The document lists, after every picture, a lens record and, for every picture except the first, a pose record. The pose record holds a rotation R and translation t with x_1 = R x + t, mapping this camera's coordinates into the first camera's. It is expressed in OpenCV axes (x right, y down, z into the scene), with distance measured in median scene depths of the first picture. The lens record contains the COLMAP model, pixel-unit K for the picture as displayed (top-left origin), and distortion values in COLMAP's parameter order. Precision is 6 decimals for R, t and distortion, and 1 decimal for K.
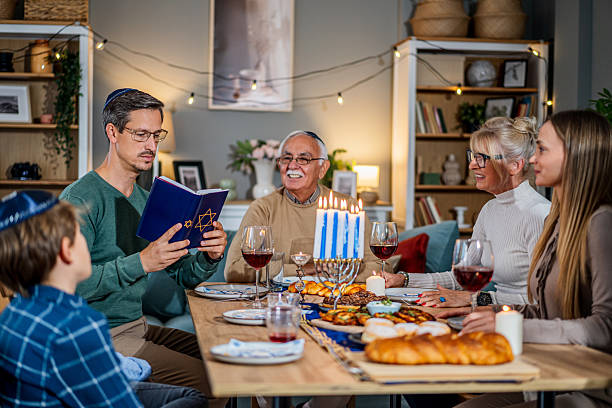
lens RADIAL K [[940.6, 0, 306.0], [0, 940.6, 204.0], [0, 0, 1]] dist [0.024975, -0.102339]
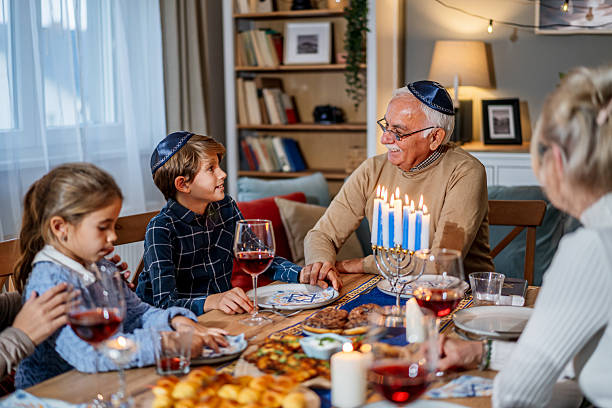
lens RADIAL K [[969.9, 0, 306.0], [0, 969.9, 204.0], [0, 0, 1]] dist [0.035794, -0.206964]
pose [[0.841014, 0.041818, -0.539395, 0.204752], [0.007174, 0.996059, 0.088408, -0.029974], [0.540966, -0.078222, 0.837399, 0.158978]]
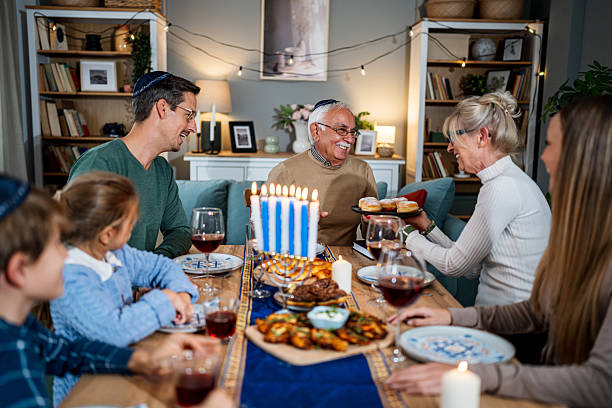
lens RADIAL K [[608.0, 0, 306.0], [0, 608.0, 204.0], [0, 0, 1]] dist [-0.052583, 0.168490]
pose [[0.993393, 0.021043, -0.112817, 0.053871], [-0.008834, 0.994151, 0.107638, -0.024175], [0.114422, -0.105930, 0.987768, 0.196697]]
